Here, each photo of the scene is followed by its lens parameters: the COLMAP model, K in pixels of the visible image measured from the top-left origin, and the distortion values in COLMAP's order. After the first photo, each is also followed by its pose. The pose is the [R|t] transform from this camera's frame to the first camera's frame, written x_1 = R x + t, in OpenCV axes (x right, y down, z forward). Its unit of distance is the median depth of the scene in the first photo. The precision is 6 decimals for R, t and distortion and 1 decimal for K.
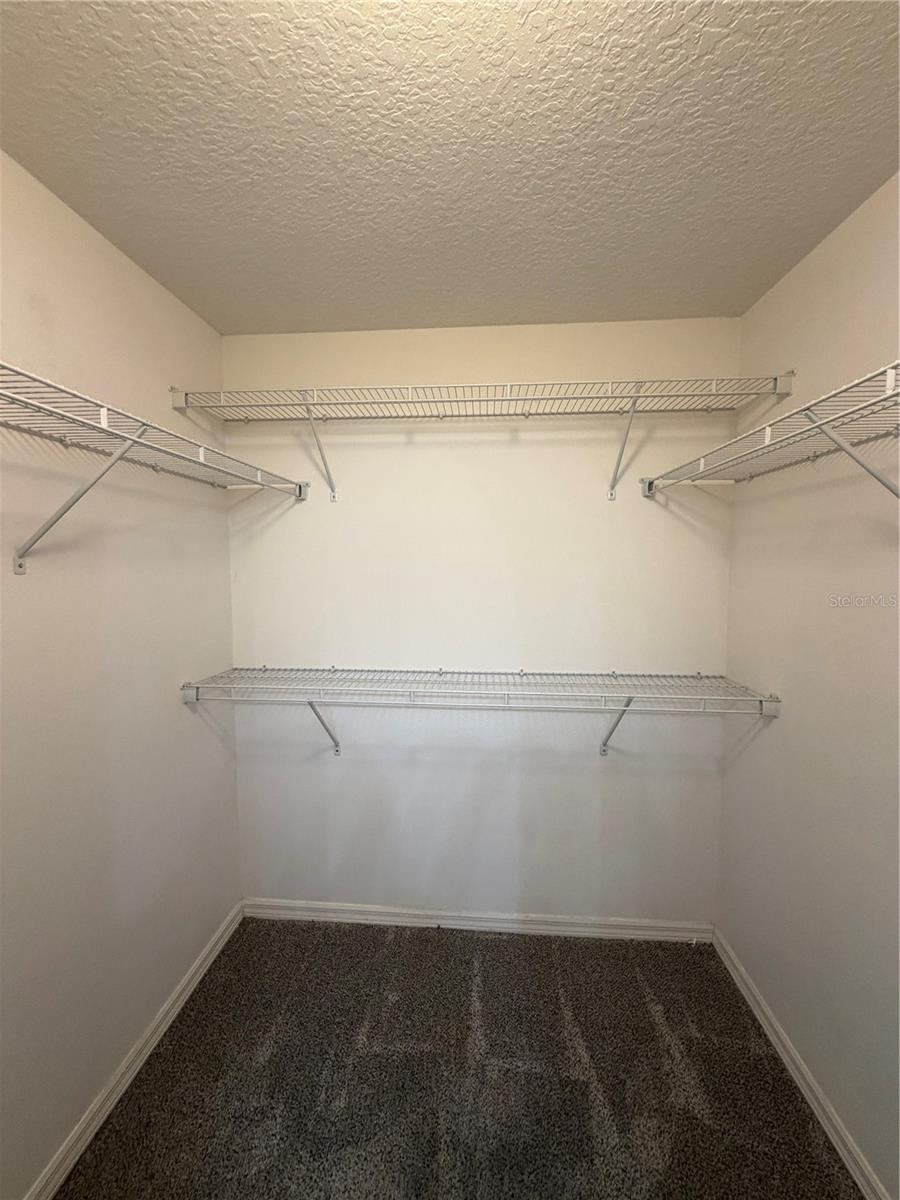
lens RADIAL K [[476.5, 0, 450.0], [0, 476.5, 600.0], [0, 0, 1]] dist [0.000812, 0.000438]
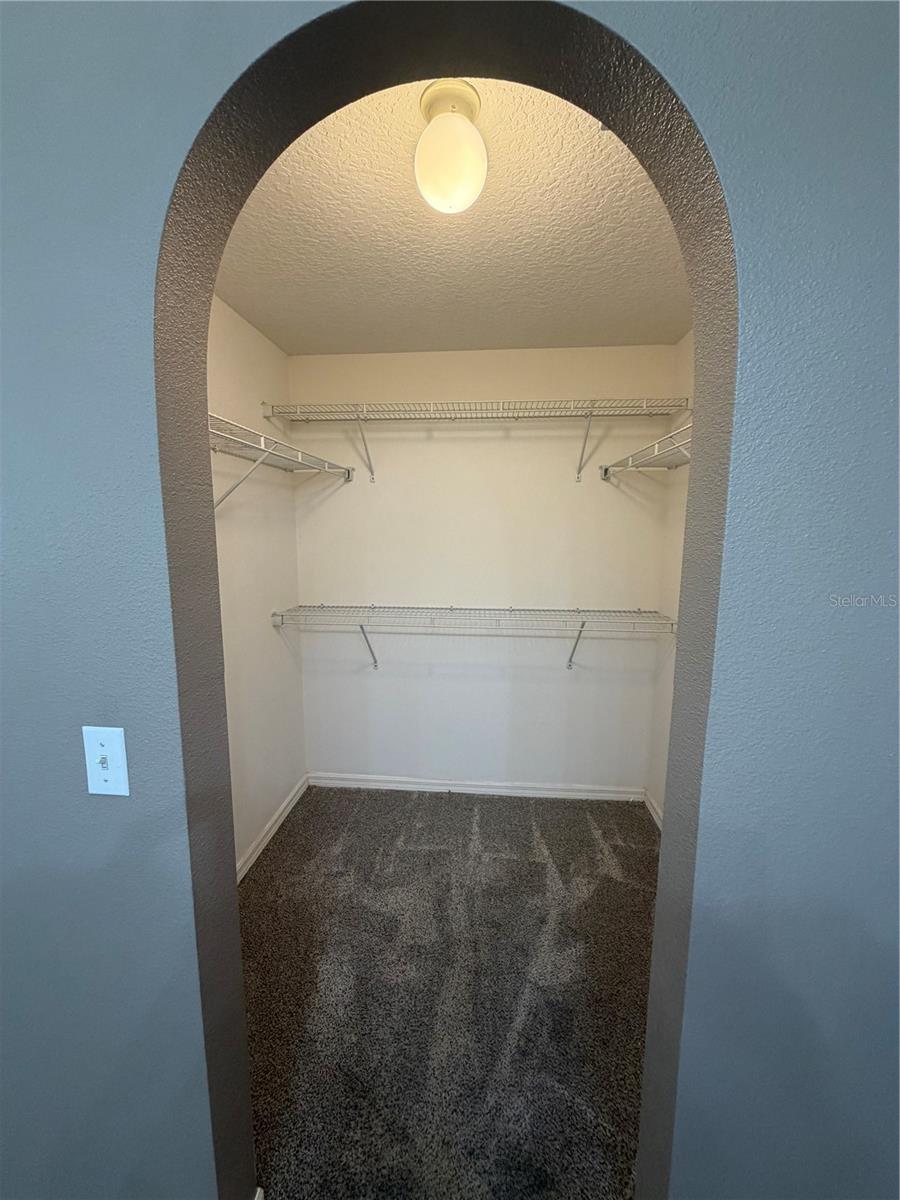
lens RADIAL K [[476.5, 0, 450.0], [0, 476.5, 600.0], [0, 0, 1]] dist [0.000812, 0.000438]
pose [[0.999951, 0.003923, -0.009142, -0.012380], [-0.003282, 0.997602, 0.069132, 0.033801], [0.009391, -0.069098, 0.997566, -0.382845]]
